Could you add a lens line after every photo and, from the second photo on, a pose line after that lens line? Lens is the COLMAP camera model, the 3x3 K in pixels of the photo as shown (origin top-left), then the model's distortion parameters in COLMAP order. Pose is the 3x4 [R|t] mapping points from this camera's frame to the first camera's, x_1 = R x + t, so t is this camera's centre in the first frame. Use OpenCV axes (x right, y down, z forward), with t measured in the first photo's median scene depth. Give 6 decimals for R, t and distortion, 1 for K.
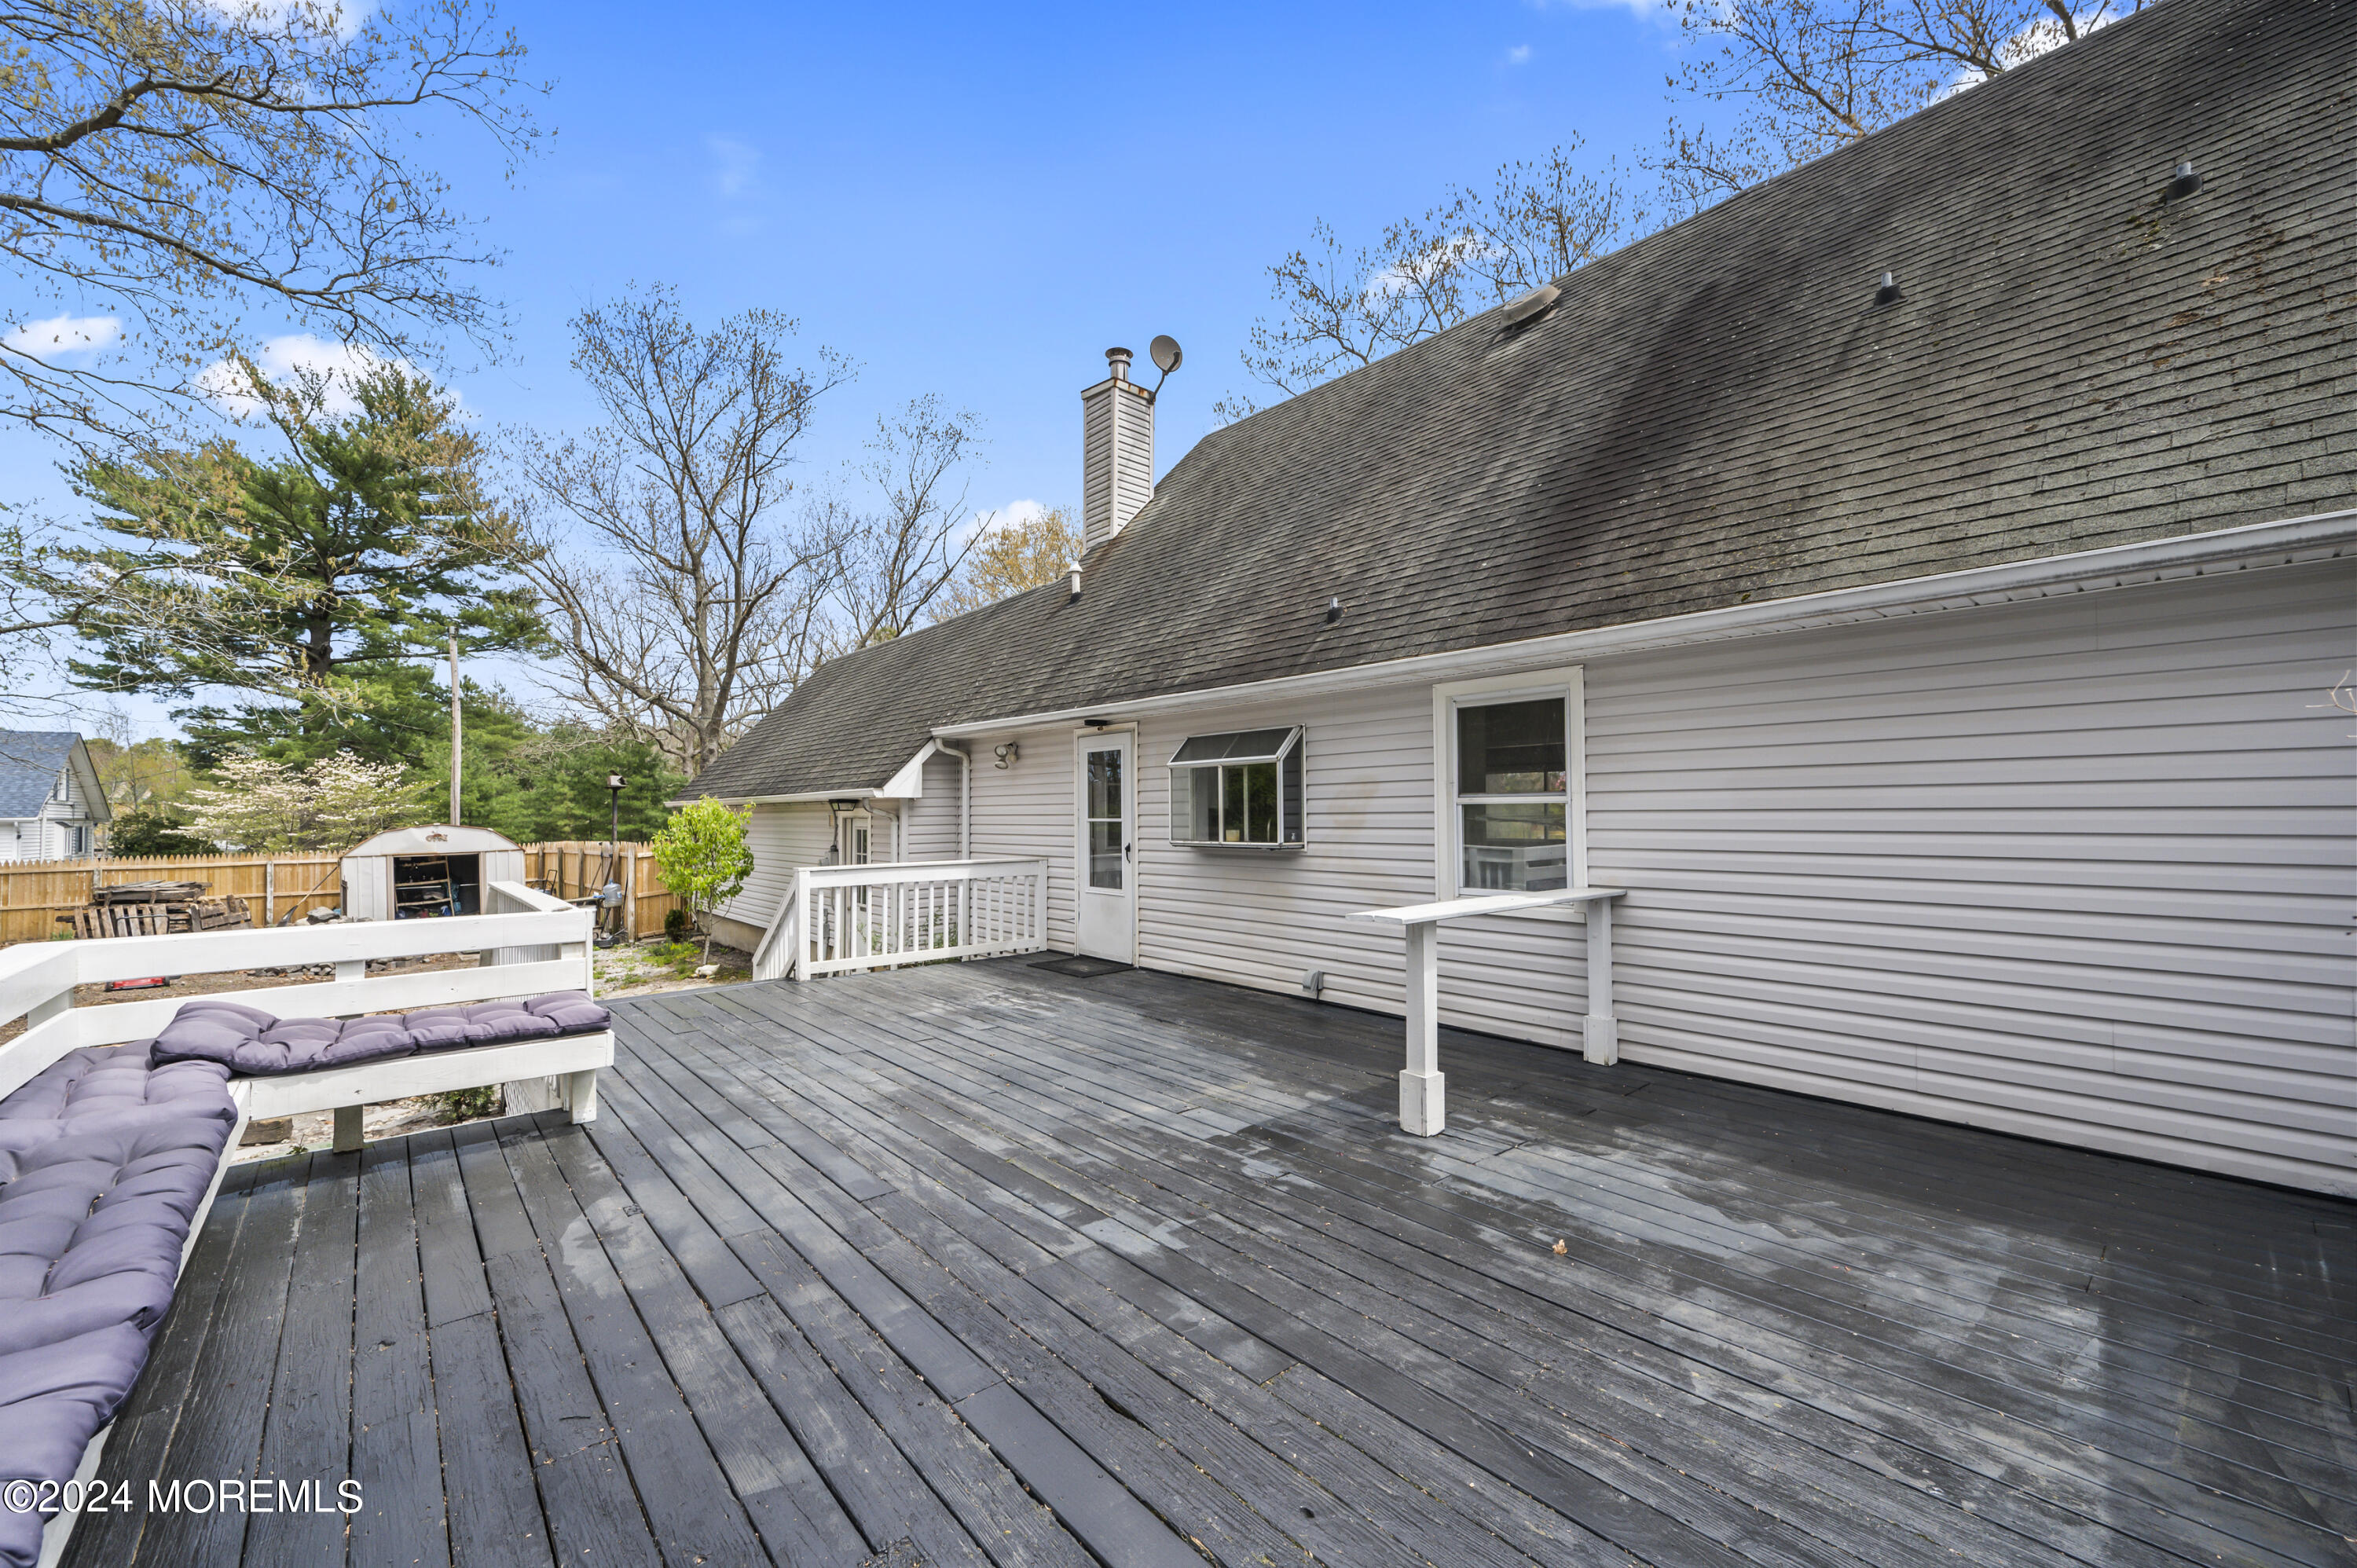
lens RADIAL K [[959.8, 0, 1179.0], [0, 959.8, 792.4], [0, 0, 1]] dist [-0.001586, -0.000189]
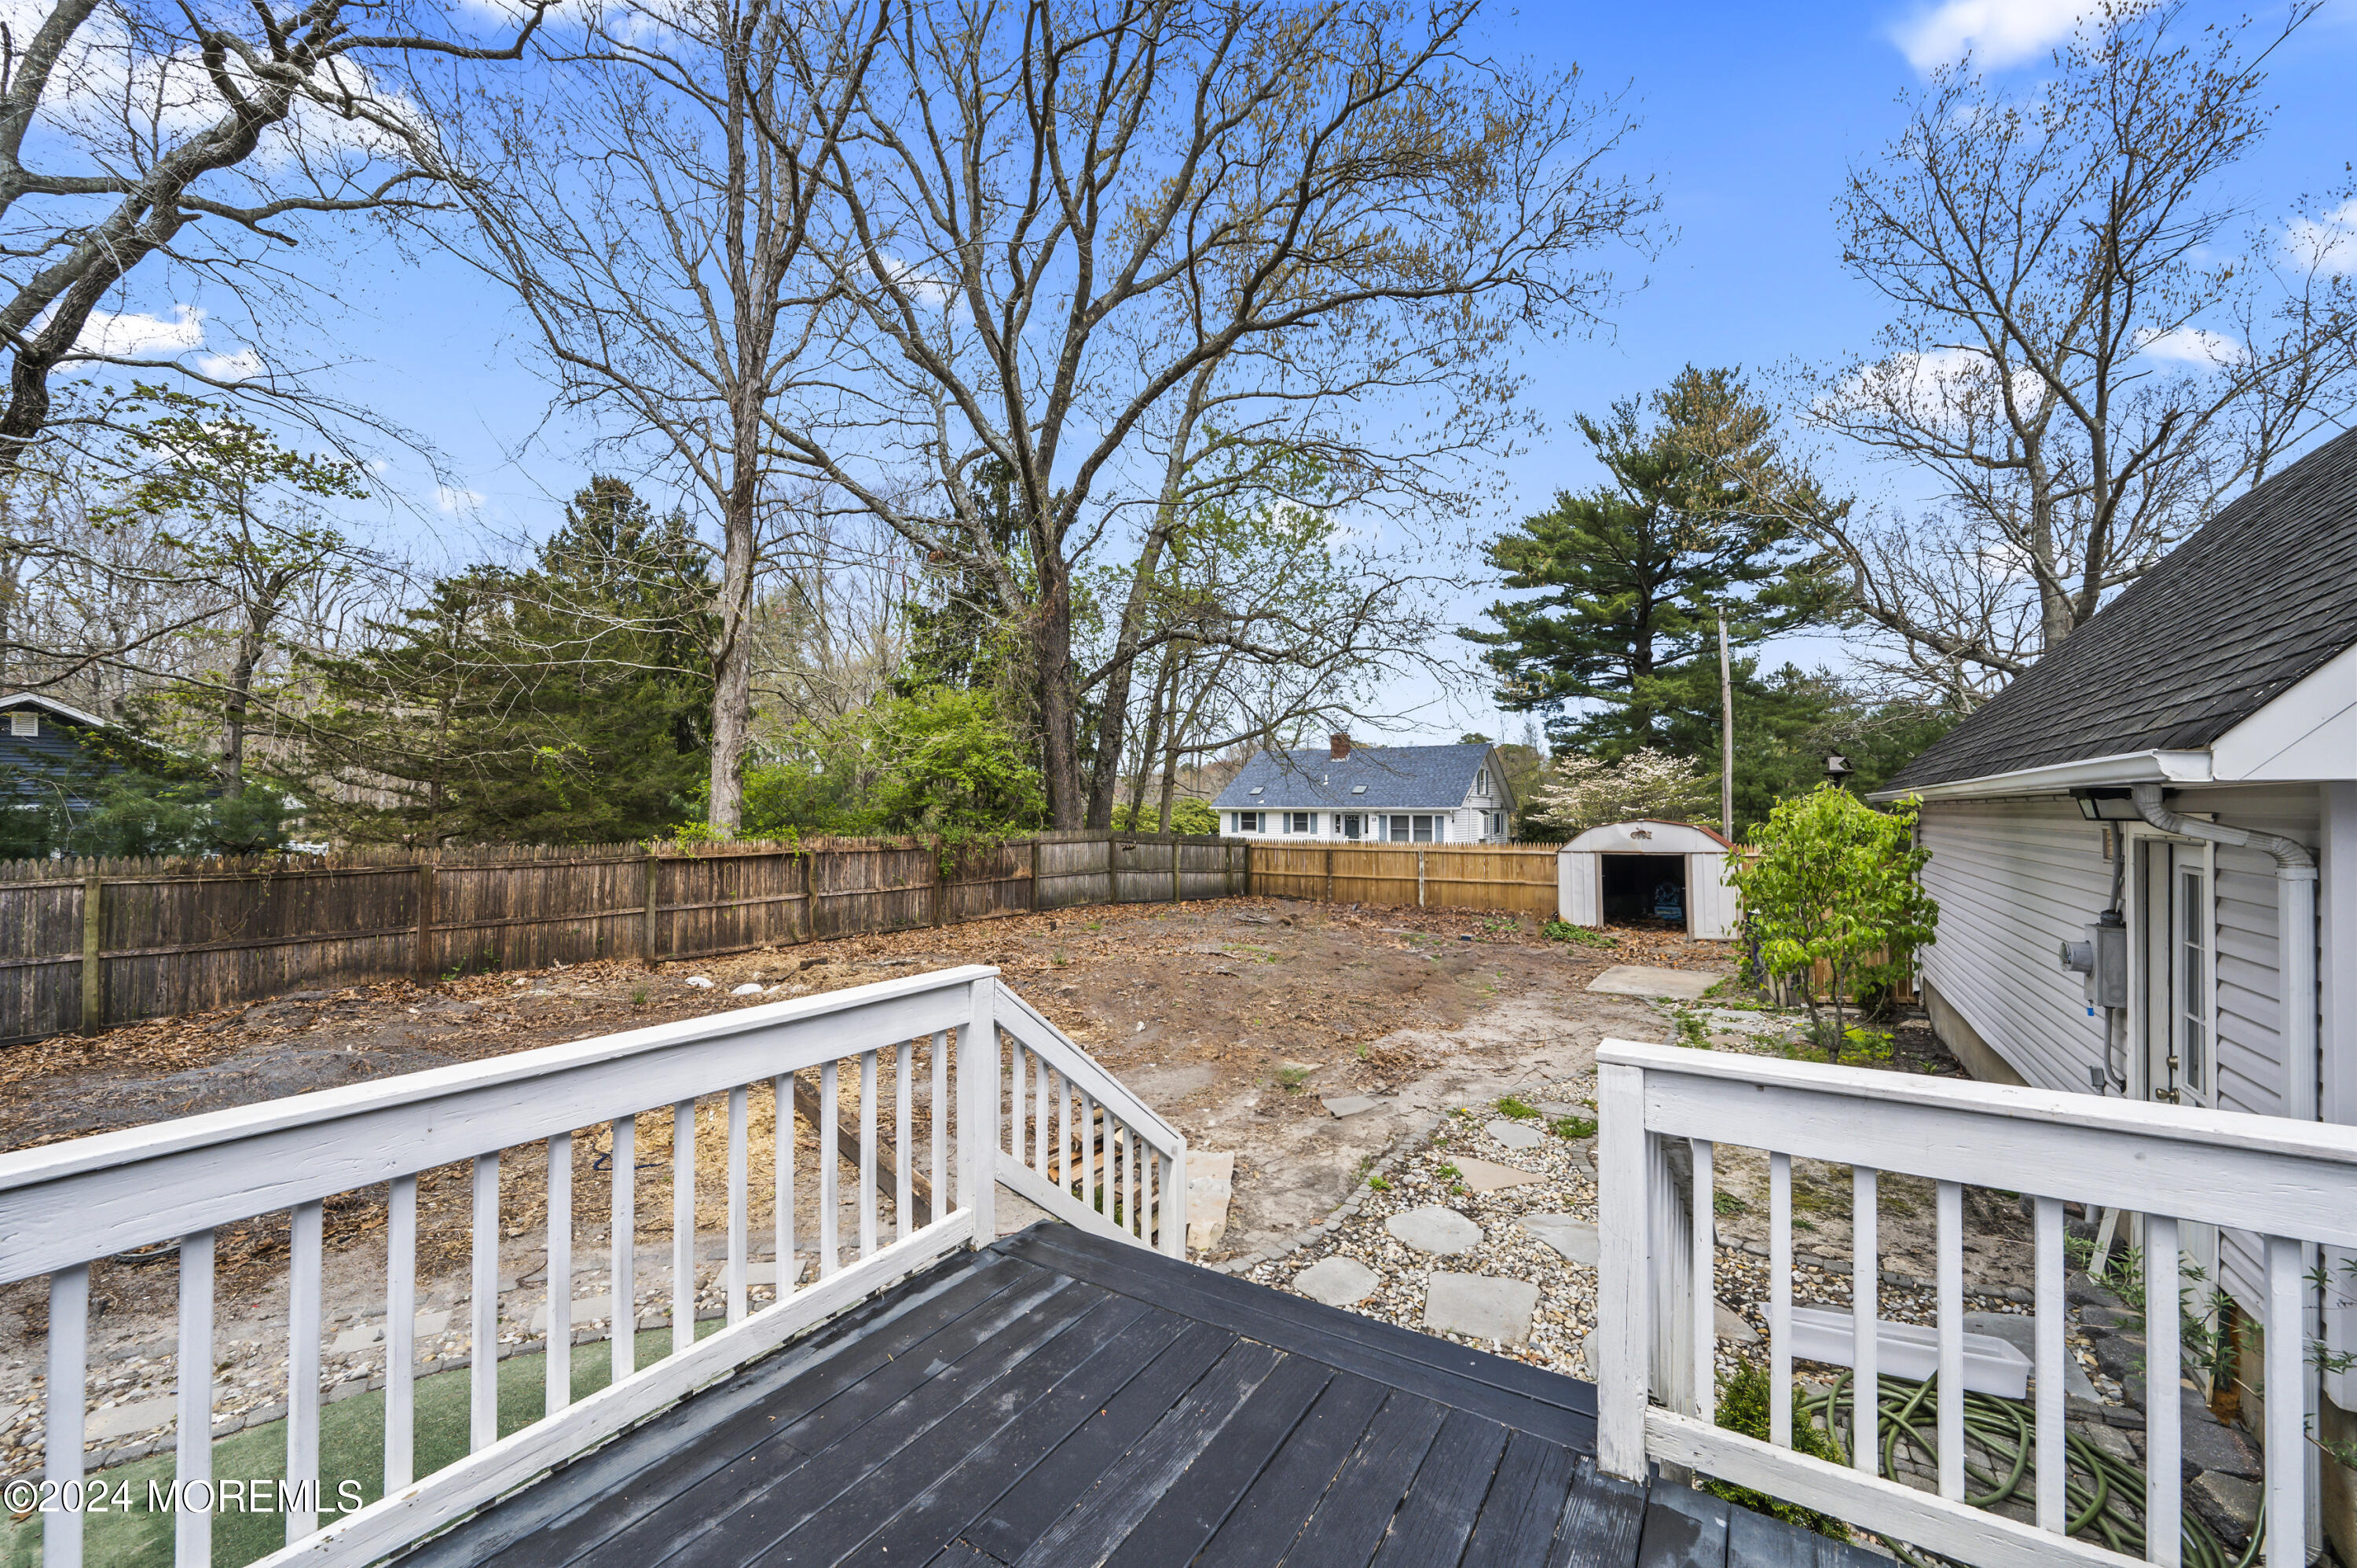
lens RADIAL K [[959.8, 0, 1134.0], [0, 959.8, 801.3], [0, 0, 1]] dist [-0.001586, -0.000189]
pose [[0.303406, -0.002485, -0.952858, -0.025354], [0.022244, 0.999743, 0.004475, 0.000542], [0.952602, -0.022554, 0.303383, 0.110644]]
